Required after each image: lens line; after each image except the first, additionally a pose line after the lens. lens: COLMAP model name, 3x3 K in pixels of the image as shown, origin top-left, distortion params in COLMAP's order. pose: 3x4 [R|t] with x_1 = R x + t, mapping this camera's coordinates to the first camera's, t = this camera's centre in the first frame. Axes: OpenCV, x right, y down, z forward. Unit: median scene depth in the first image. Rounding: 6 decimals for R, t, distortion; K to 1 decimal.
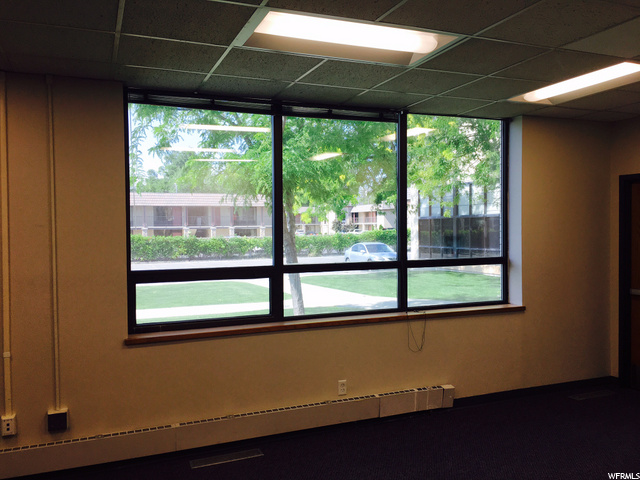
lens RADIAL K [[555.5, 0, 321.6], [0, 555.5, 236.0], [0, 0, 1]] dist [0.053671, -0.010137]
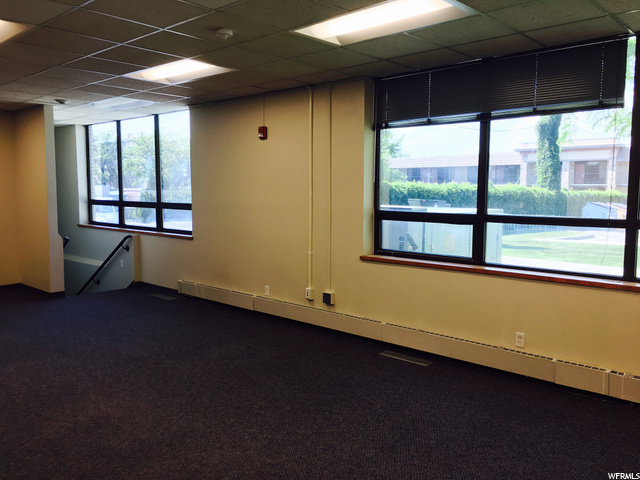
lens RADIAL K [[555.5, 0, 323.4], [0, 555.5, 240.1], [0, 0, 1]] dist [0.053671, -0.010137]
pose [[0.414497, 0.109495, -0.903440, 0.786186], [-0.009596, 0.993206, 0.115972, -0.021403], [0.910000, -0.039400, 0.412731, 0.266242]]
